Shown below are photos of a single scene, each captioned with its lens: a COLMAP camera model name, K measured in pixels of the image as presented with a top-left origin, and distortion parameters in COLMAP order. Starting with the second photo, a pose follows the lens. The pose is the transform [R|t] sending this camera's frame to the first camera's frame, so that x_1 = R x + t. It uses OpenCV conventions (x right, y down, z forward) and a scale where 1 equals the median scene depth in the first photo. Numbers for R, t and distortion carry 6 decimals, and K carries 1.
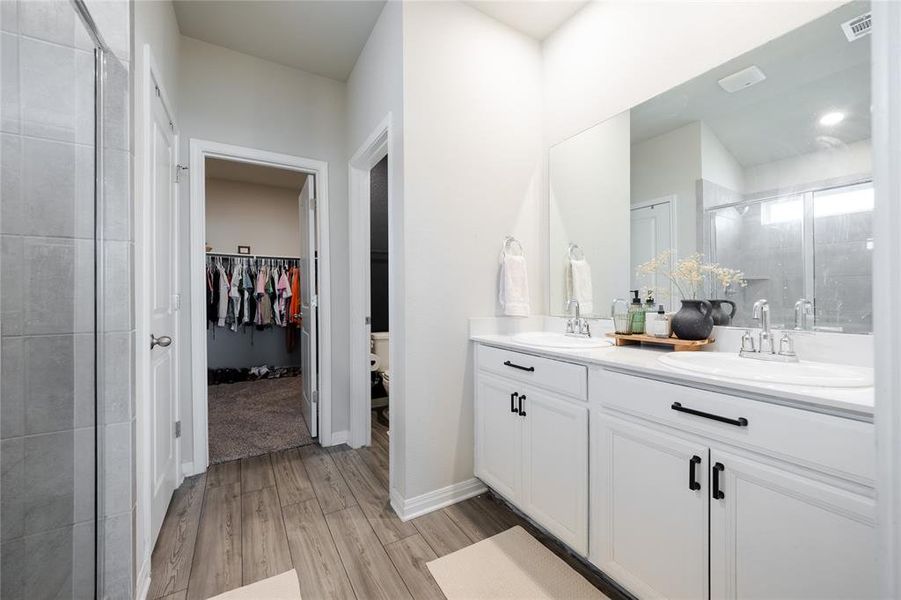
lens RADIAL K [[353.8, 0, 448.3], [0, 353.8, 296.7], [0, 0, 1]] dist [-0.007118, 0.001220]
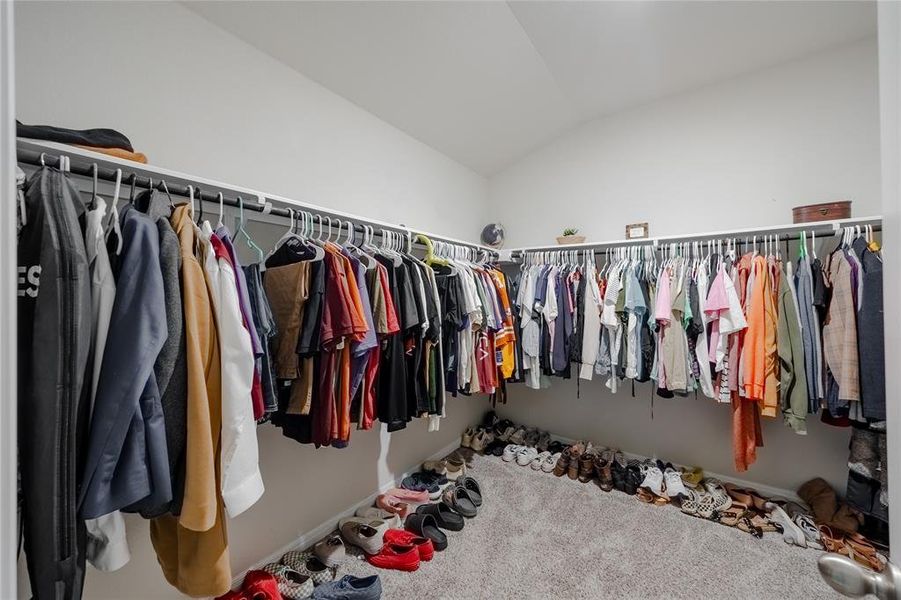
lens RADIAL K [[353.8, 0, 444.0], [0, 353.8, 292.8], [0, 0, 1]] dist [-0.007118, 0.001220]
pose [[0.392771, -0.003096, -0.919631, -0.223240], [0.005510, 0.999984, -0.001013, -0.044671], [0.919620, -0.004669, 0.392782, 0.559566]]
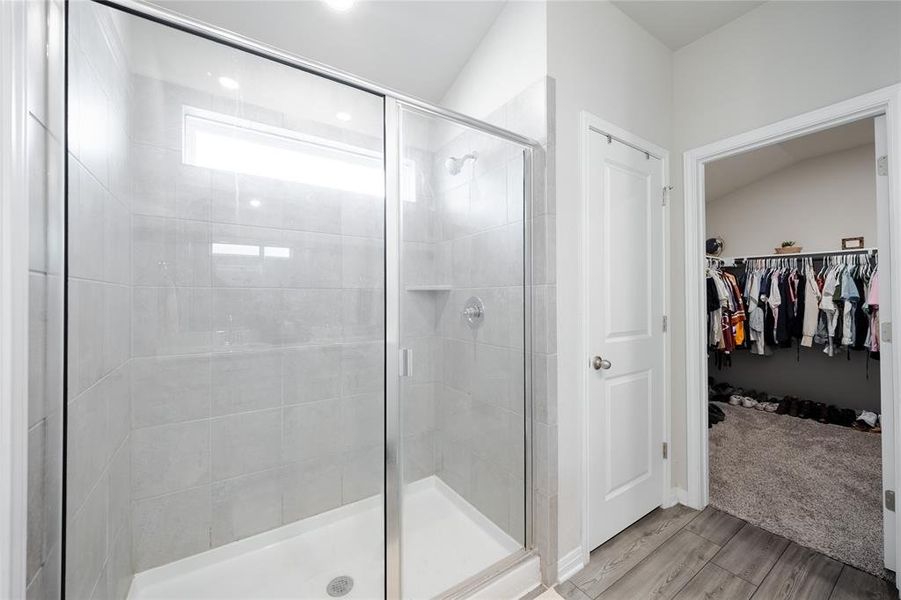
lens RADIAL K [[353.8, 0, 453.3], [0, 353.8, 295.5], [0, 0, 1]] dist [-0.007118, 0.001220]
pose [[0.045081, 0.002296, -0.998981, 0.099466], [0.005404, 0.999982, 0.002542, -0.034038], [0.998969, -0.005513, 0.045068, 0.167113]]
